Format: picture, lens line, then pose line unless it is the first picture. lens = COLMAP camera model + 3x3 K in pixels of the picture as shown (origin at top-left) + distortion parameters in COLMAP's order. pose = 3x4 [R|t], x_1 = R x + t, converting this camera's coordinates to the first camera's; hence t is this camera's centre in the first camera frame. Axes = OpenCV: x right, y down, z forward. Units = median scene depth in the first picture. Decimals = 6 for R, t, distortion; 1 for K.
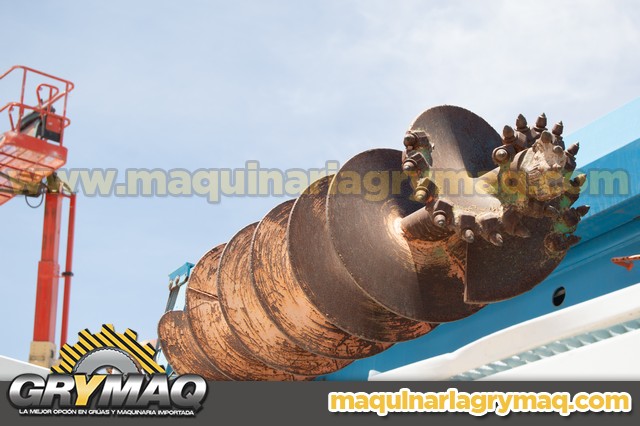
lens RADIAL K [[1479.1, 0, 320.0], [0, 1479.1, 213.0], [0, 0, 1]] dist [-0.005906, -0.004061]
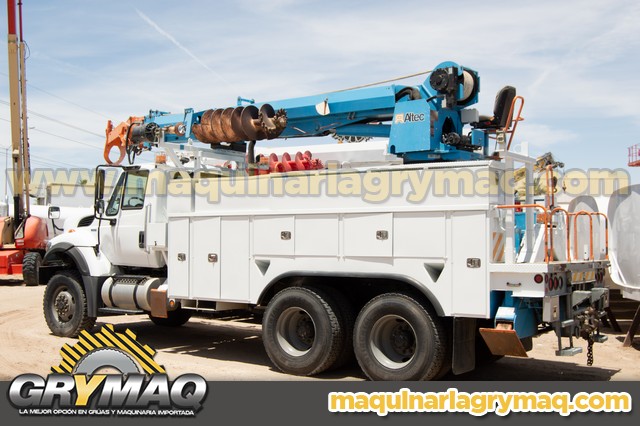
lens RADIAL K [[752.9, 0, 320.0], [0, 752.9, 213.0], [0, 0, 1]] dist [-0.066293, 0.026576]
pose [[0.947044, -0.062634, 0.314937, -0.447681], [-0.068178, 0.919207, 0.387827, -0.572381], [-0.313784, -0.388761, 0.866259, -1.184891]]
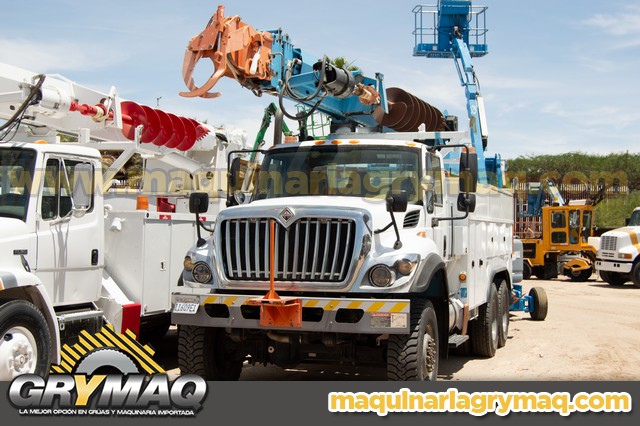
lens RADIAL K [[895.4, 0, 320.0], [0, 895.4, 213.0], [0, 0, 1]] dist [-0.022313, -0.055390]
pose [[-0.567124, -0.066661, 0.820931, -1.728341], [-0.394901, 0.896691, -0.199997, 0.792542], [-0.722789, -0.437609, -0.534859, 2.070746]]
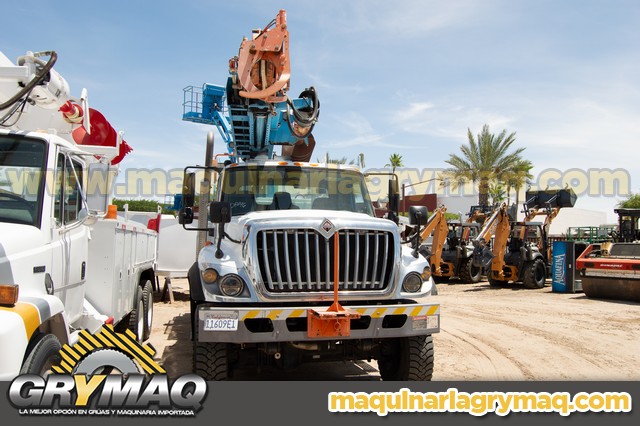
lens RADIAL K [[505.6, 0, 320.0], [0, 505.6, 213.0], [0, 0, 1]] dist [-0.079414, 0.003695]
pose [[-0.910879, -0.064256, 0.407641, -0.735579], [-0.244503, 0.879789, -0.407664, 0.859523], [-0.332443, -0.471002, -0.817092, 2.029633]]
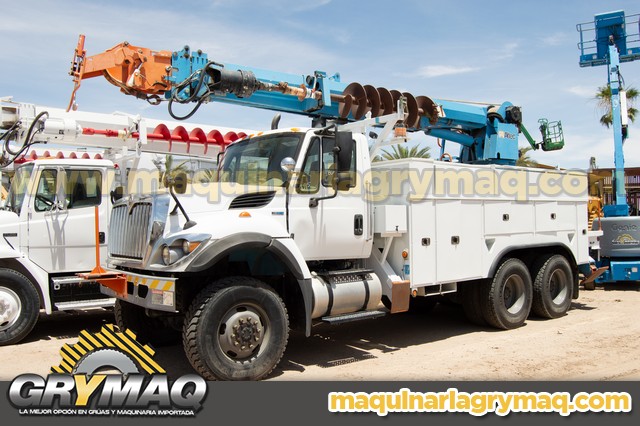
lens RADIAL K [[544.6, 0, 320.0], [0, 544.6, 213.0], [0, 0, 1]] dist [-0.097306, 0.048191]
pose [[-0.019182, -0.064597, 0.997727, -1.504622], [-0.406444, 0.912237, 0.051248, 0.298728], [-0.913474, -0.404538, -0.043754, 0.923467]]
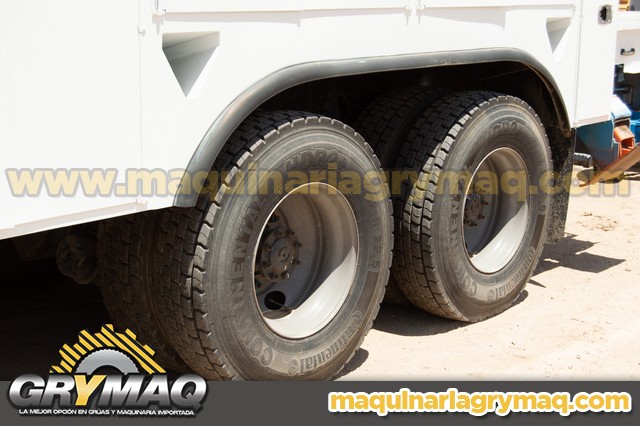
lens RADIAL K [[1059.3, 0, 320.0], [0, 1059.3, 213.0], [0, 0, 1]] dist [-0.011395, -0.067473]
pose [[-0.207317, -0.297116, 0.932063, -0.670960], [-0.443634, 0.877716, 0.181115, 0.191274], [-0.871899, -0.375947, -0.313776, 0.486512]]
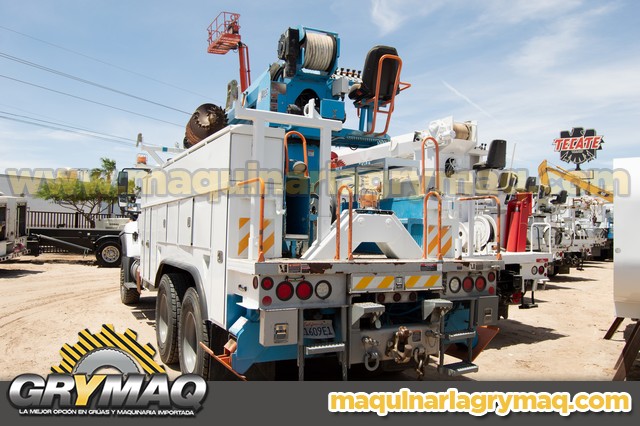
lens RADIAL K [[503.4, 0, 320.0], [0, 503.4, 213.0], [0, 0, 1]] dist [-0.085619, 0.012521]
pose [[0.986640, -0.063698, -0.149945, 0.588568], [0.115566, 0.922380, 0.368591, -0.254173], [0.114828, -0.380996, 0.917419, -0.696748]]
